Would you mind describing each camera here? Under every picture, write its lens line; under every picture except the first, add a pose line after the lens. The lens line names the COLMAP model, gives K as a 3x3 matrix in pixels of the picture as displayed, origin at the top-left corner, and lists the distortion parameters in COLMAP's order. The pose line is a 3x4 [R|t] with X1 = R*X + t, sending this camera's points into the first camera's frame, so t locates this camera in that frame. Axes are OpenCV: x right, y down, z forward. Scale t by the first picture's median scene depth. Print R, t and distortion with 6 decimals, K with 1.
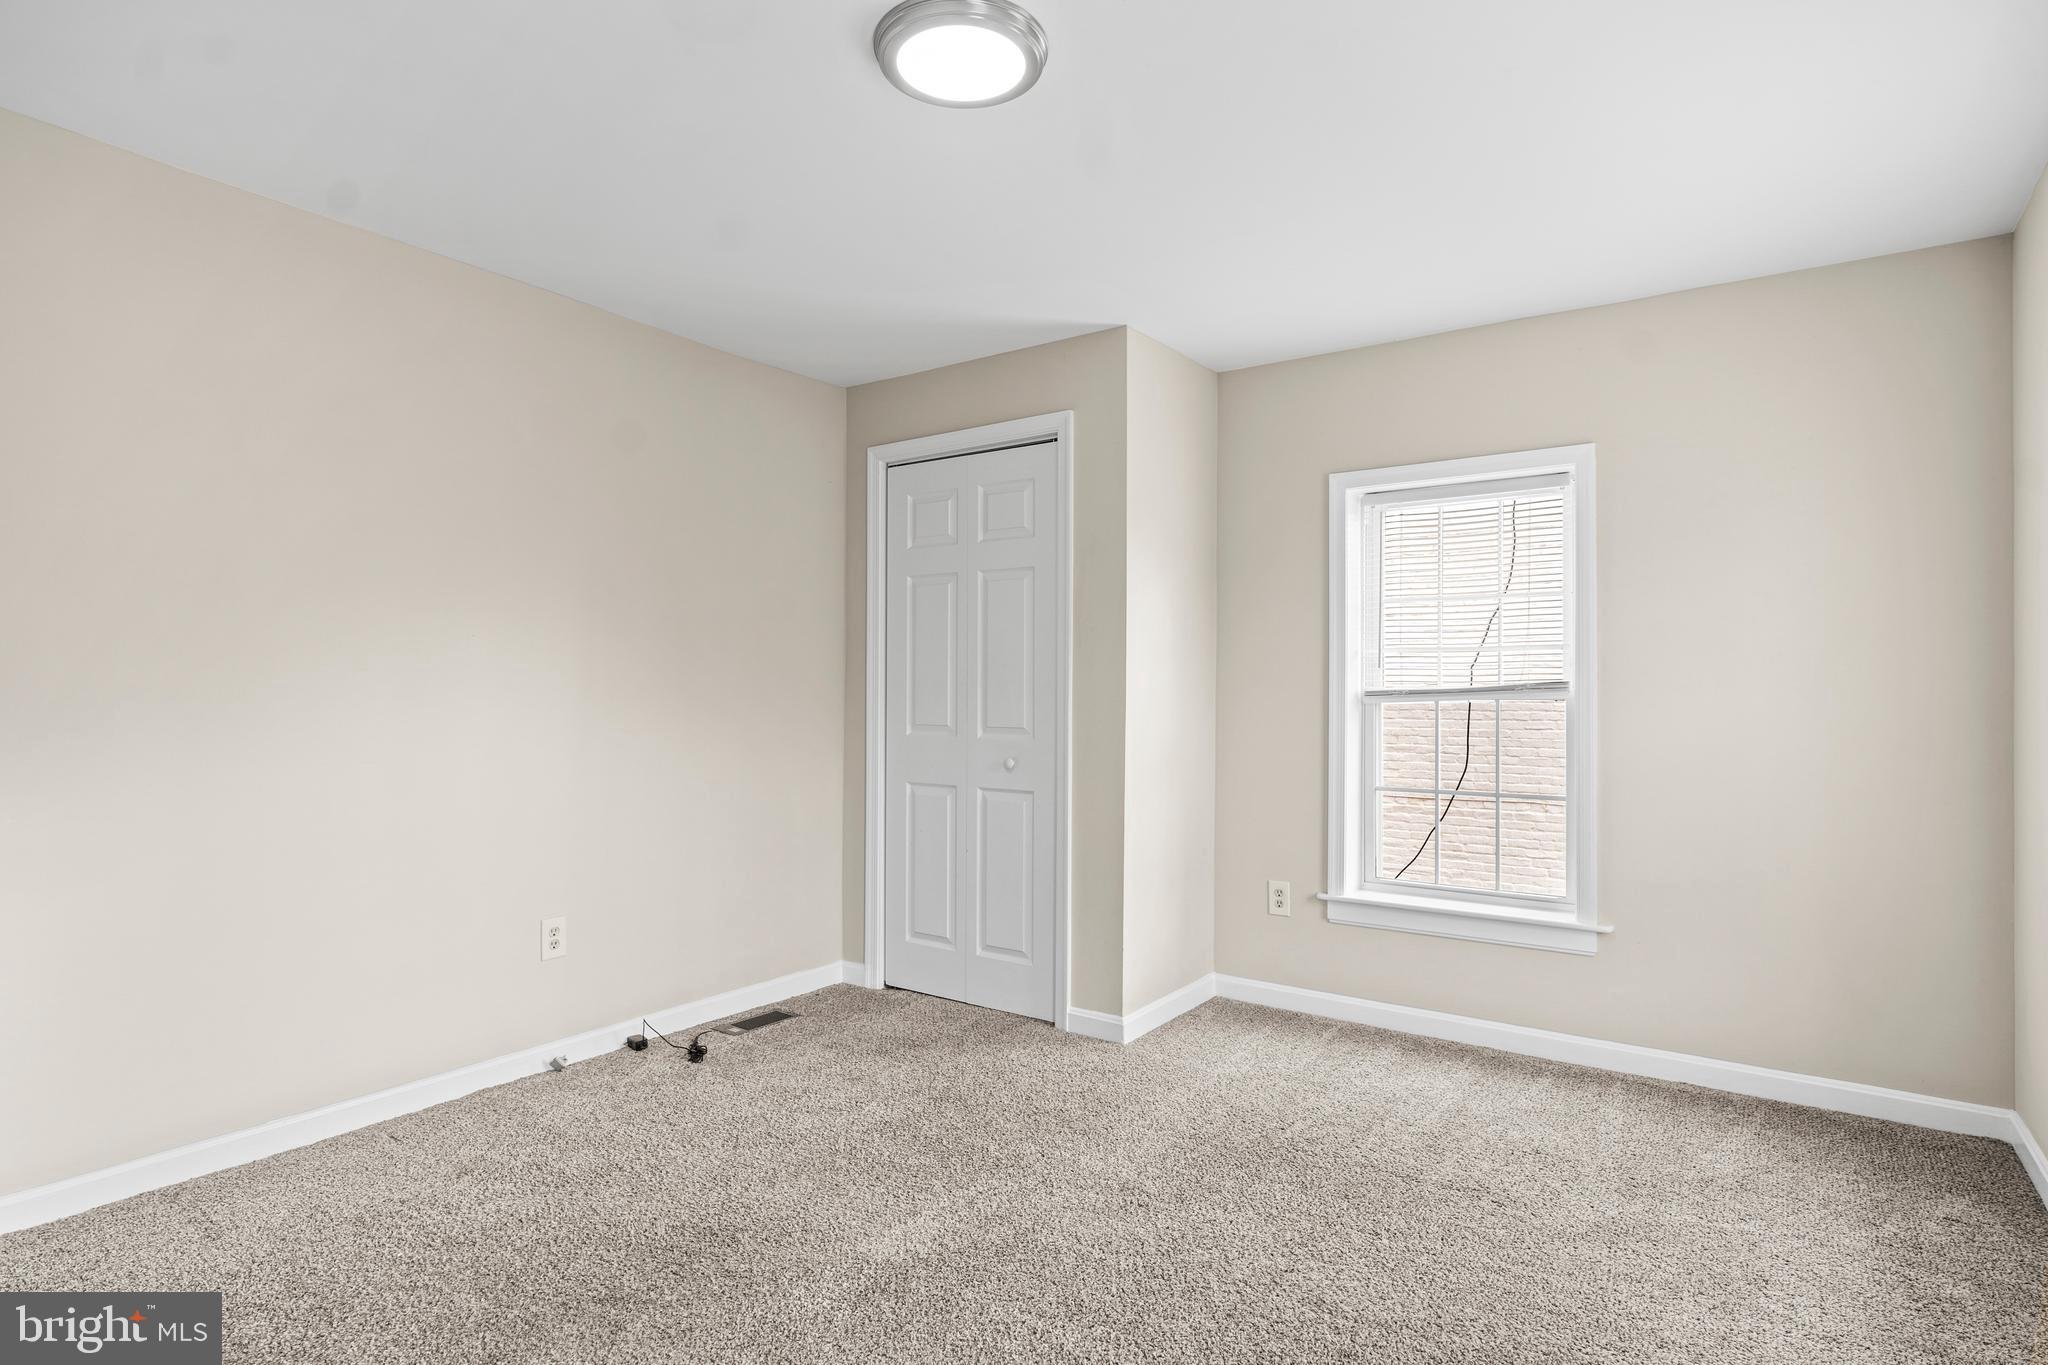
lens RADIAL K [[1082.7, 0, 1024.0], [0, 1082.7, 682.5], [0, 0, 1]] dist [-0.002239, -0.000157]
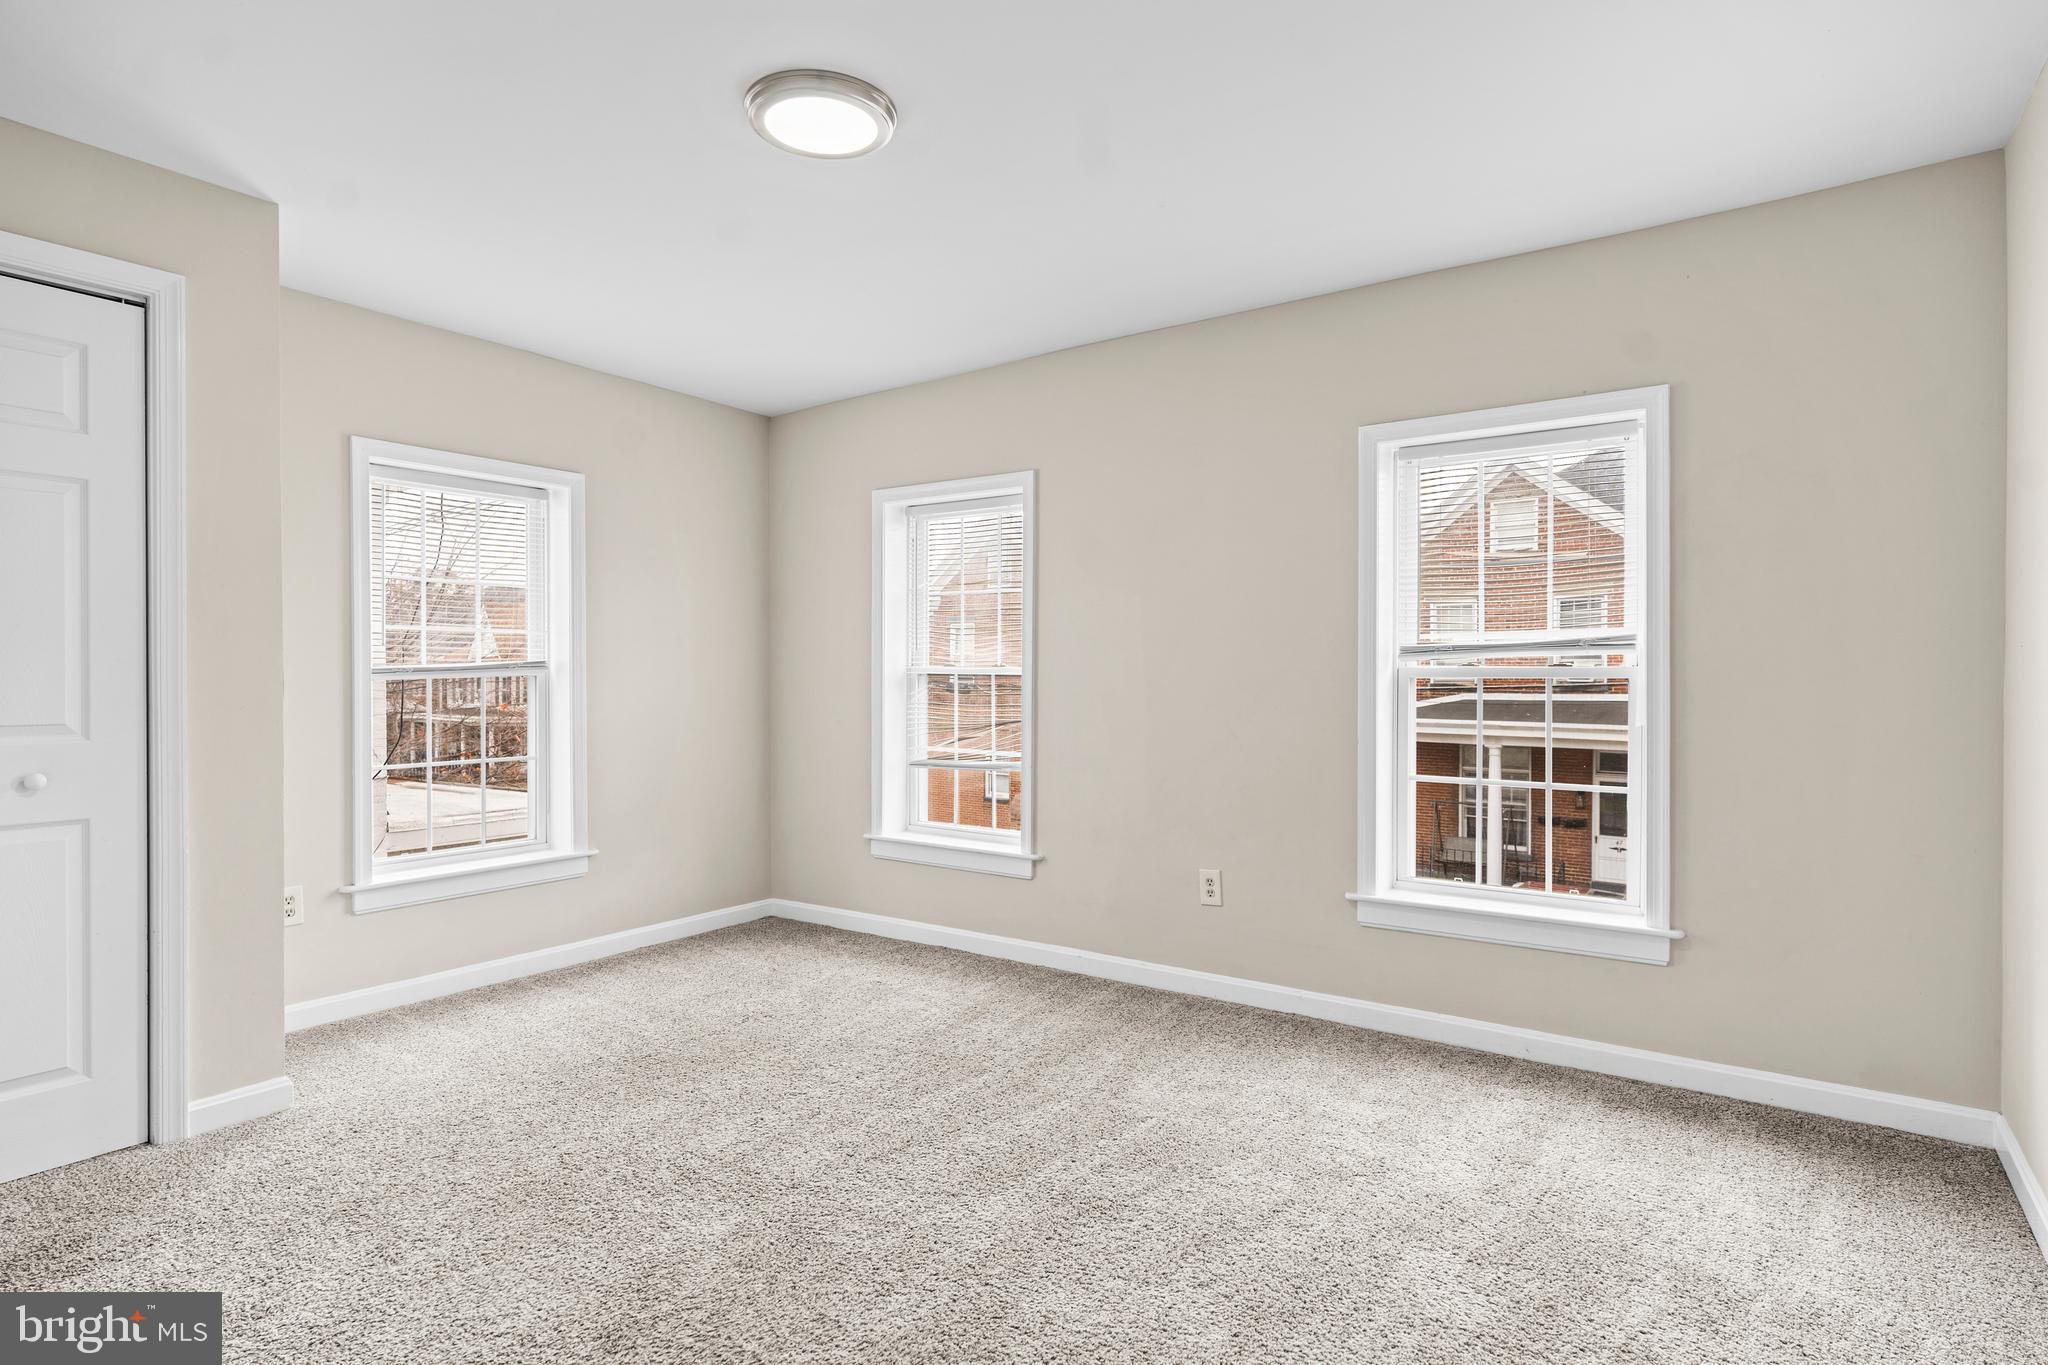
lens RADIAL K [[1082.7, 0, 1024.0], [0, 1082.7, 682.5], [0, 0, 1]] dist [-0.002239, -0.000157]
pose [[-0.015333, -0.010060, 0.999832, -0.681113], [-0.001801, 0.999948, 0.010033, 0.010613], [-0.999881, -0.001647, -0.015350, 0.452426]]
